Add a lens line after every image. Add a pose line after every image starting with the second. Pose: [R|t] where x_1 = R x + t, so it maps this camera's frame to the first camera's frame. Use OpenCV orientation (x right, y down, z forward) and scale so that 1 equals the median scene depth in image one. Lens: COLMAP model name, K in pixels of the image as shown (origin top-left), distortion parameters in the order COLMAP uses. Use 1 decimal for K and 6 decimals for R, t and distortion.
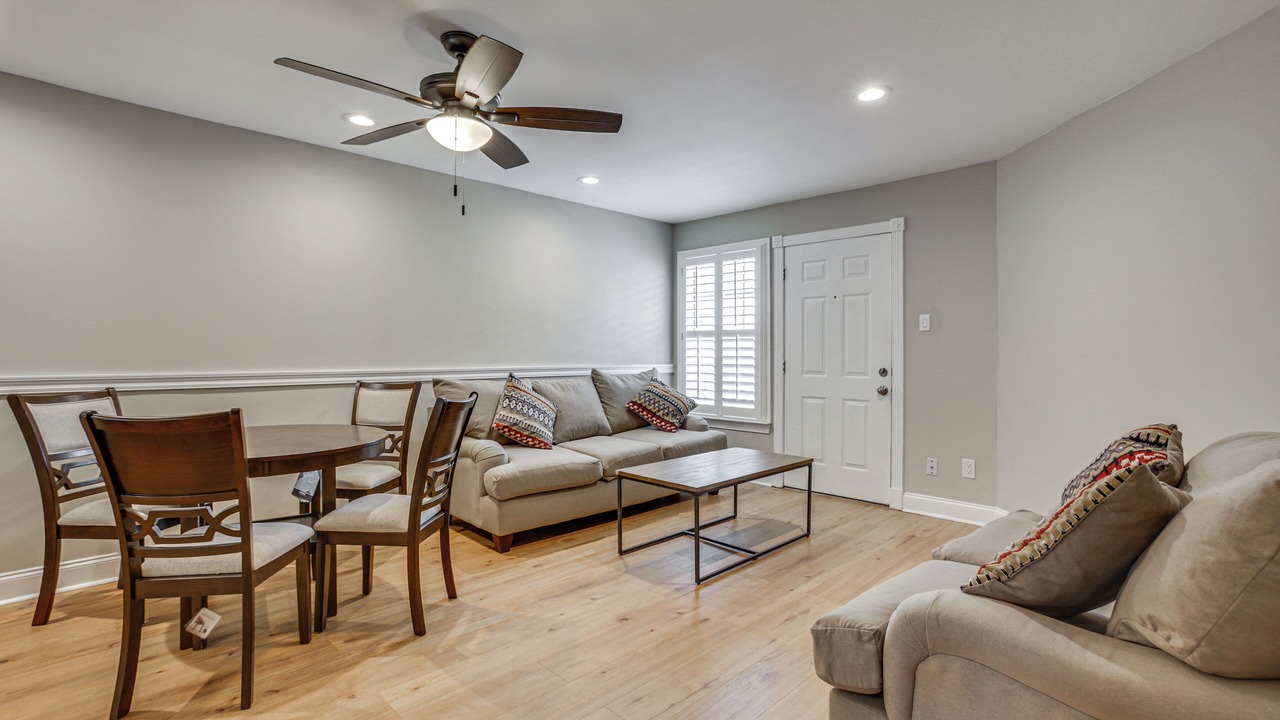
lens RADIAL K [[591.8, 0, 640.0], [0, 591.8, 360.0], [0, 0, 1]] dist [0.002161, 0.000166]
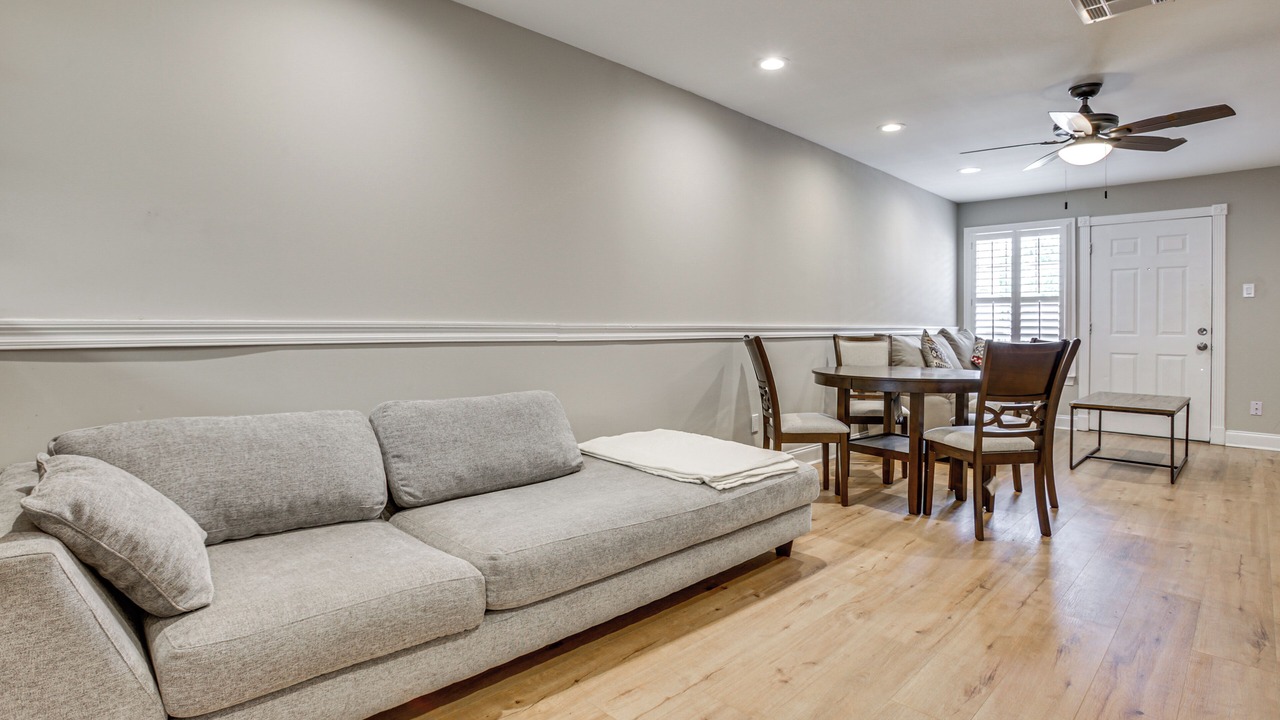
lens RADIAL K [[629.1, 0, 641.9], [0, 629.1, 328.8], [0, 0, 1]] dist [0.001055, 0.000557]
pose [[0.999776, 0.004842, 0.020597, -0.655085], [-0.004725, 0.999973, -0.005706, 0.024074], [-0.020624, 0.005607, 0.999772, -0.225175]]
